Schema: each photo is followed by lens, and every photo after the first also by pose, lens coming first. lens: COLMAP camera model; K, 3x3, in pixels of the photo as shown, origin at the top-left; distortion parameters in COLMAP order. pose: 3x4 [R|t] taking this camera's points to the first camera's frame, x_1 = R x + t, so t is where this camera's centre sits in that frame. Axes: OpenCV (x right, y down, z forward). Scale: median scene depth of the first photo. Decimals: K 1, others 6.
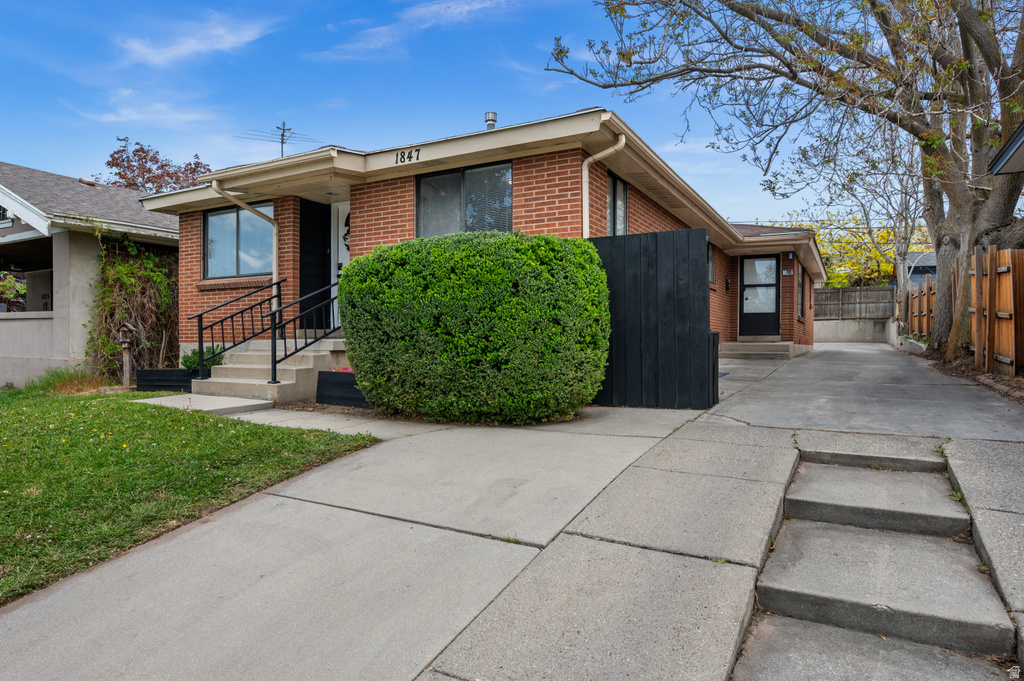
lens RADIAL K [[604.1, 0, 512.0], [0, 604.1, 340.5], [0, 0, 1]] dist [0.001358, 0.000083]
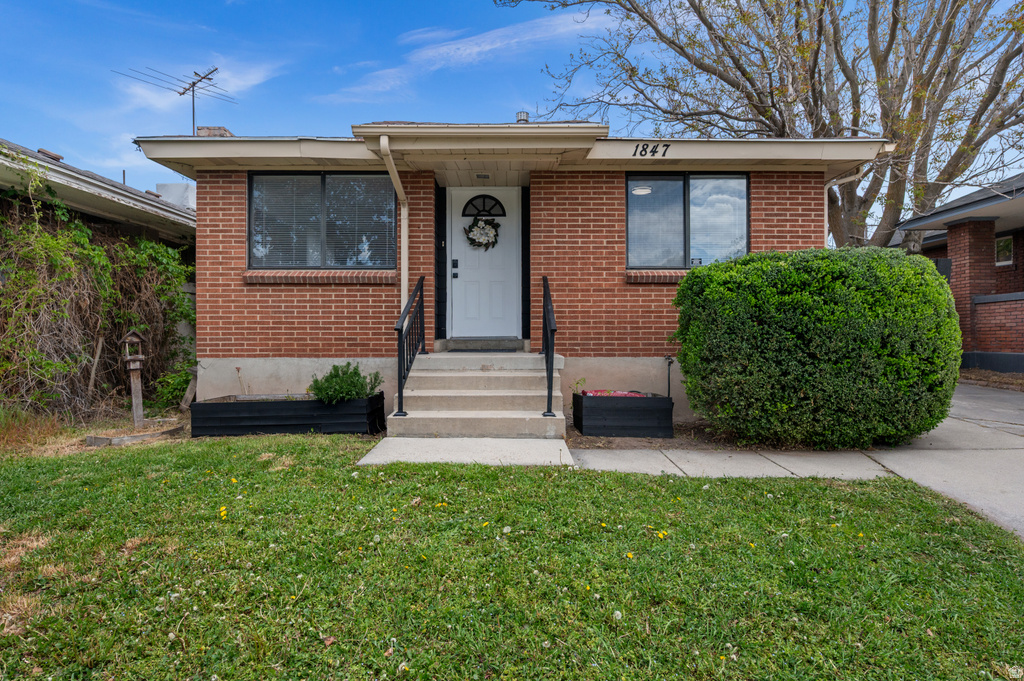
lens RADIAL K [[536.5, 0, 513.3], [0, 536.5, 334.5], [0, 0, 1]] dist [-0.000228, -0.000056]
pose [[0.873325, 0.001374, 0.487136, -0.772748], [-0.000402, 0.999998, -0.002100, -0.031575], [-0.487138, 0.001638, 0.873324, 0.425888]]
